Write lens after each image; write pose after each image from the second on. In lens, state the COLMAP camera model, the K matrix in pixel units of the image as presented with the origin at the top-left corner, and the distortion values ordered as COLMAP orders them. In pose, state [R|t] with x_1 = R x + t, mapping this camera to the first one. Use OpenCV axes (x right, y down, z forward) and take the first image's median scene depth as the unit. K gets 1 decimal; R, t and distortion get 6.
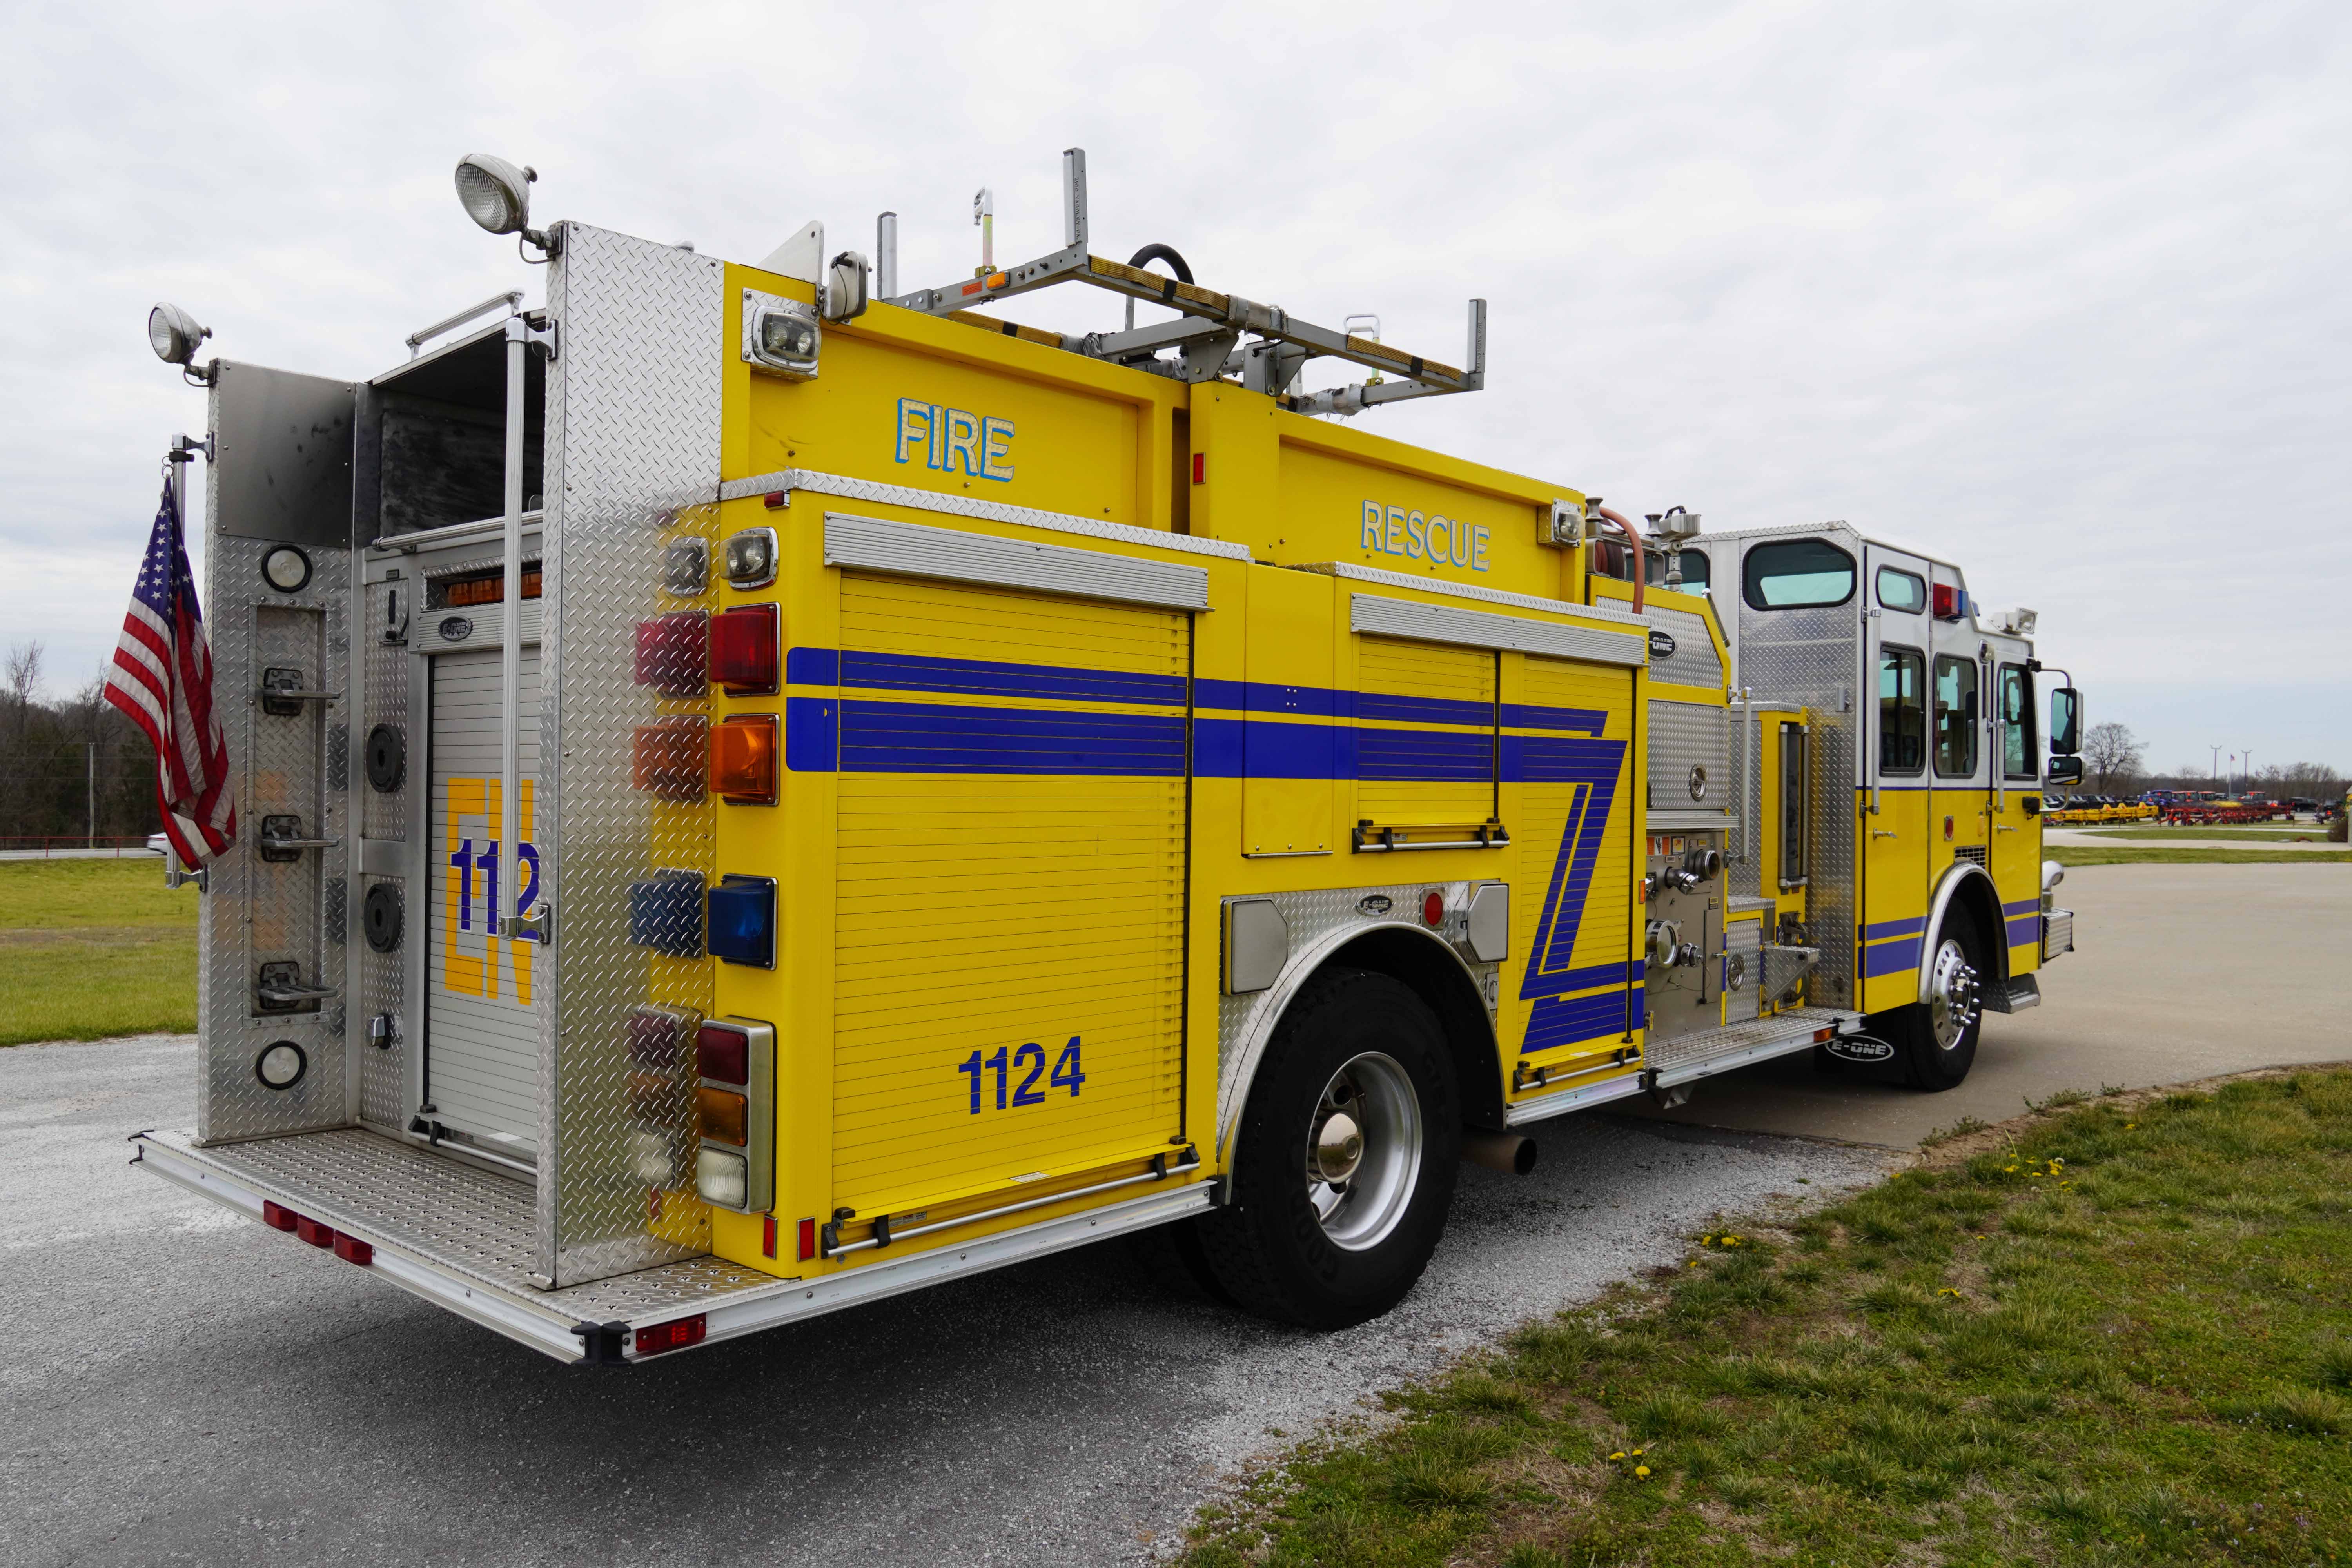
lens RADIAL K [[1749.4, 0, 1176.0], [0, 1749.4, 784.0], [0, 0, 1]] dist [-0.040441, 0.035313]
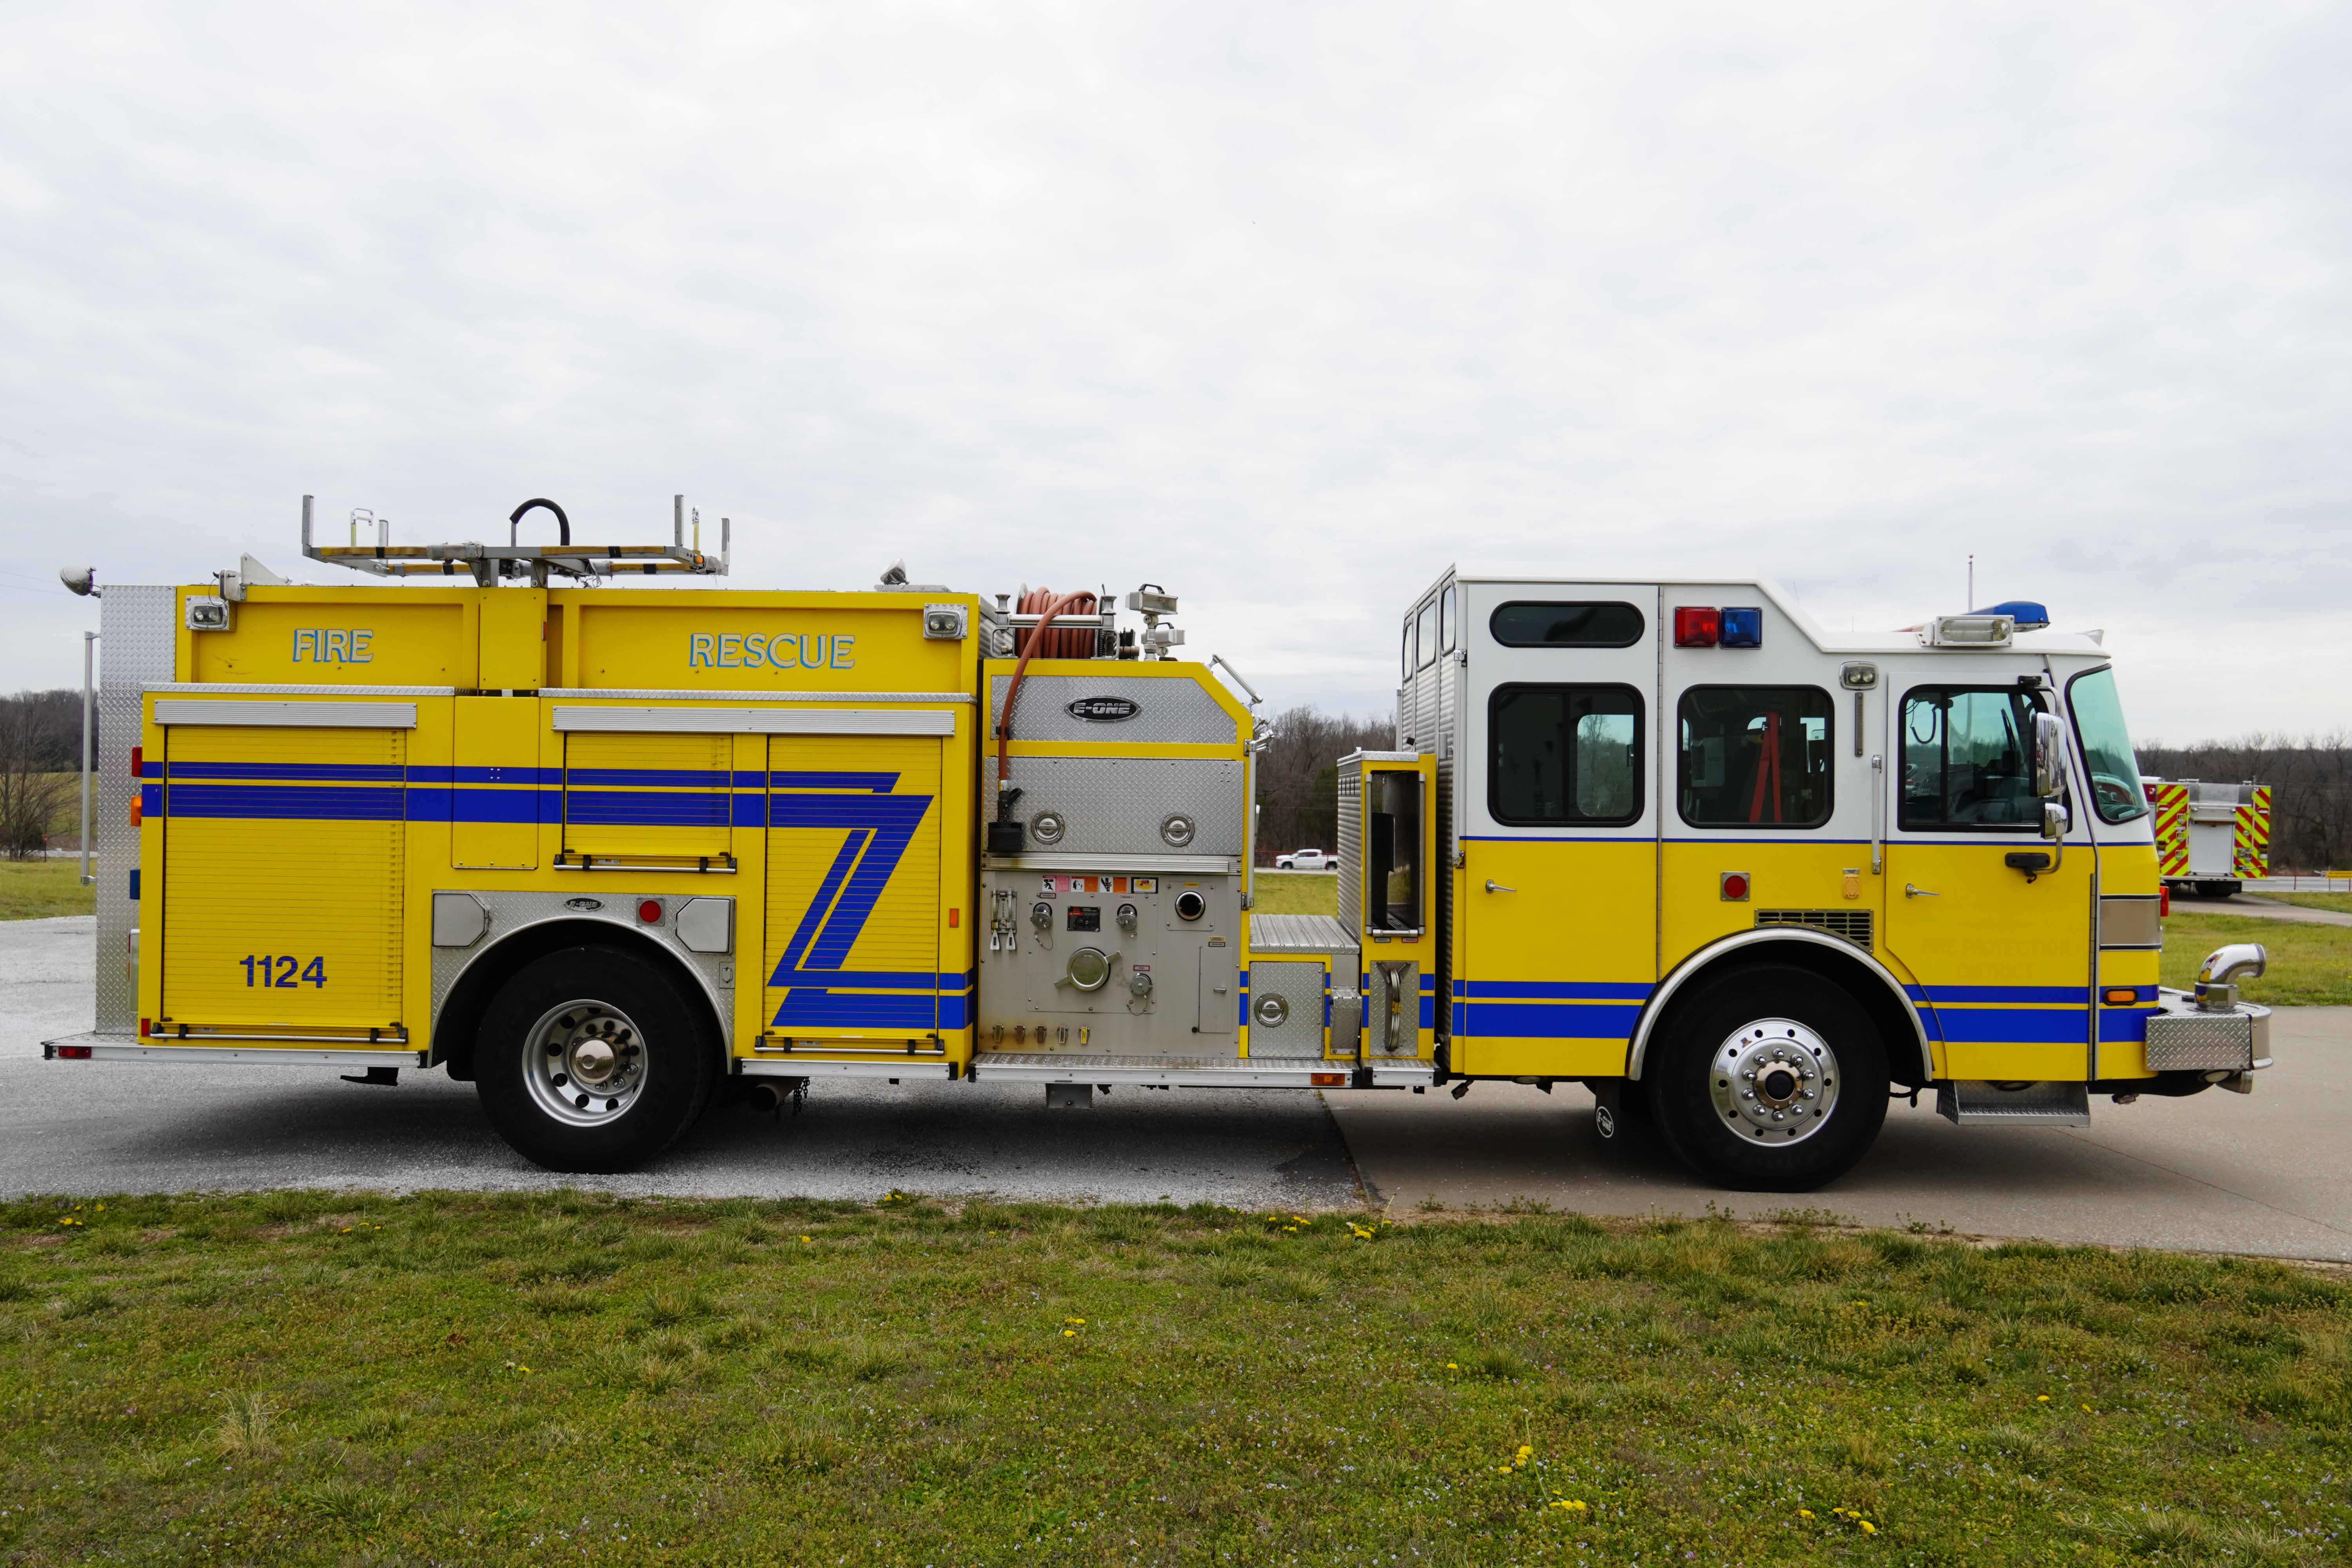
lens RADIAL K [[1749.4, 0, 1176.0], [0, 1749.4, 784.0], [0, 0, 1]] dist [-0.040441, 0.035313]
pose [[0.647022, -0.002269, -0.762468, 1.649736], [-0.008733, 0.999908, -0.010386, -0.026711], [0.762422, 0.013378, 0.646942, 0.401613]]
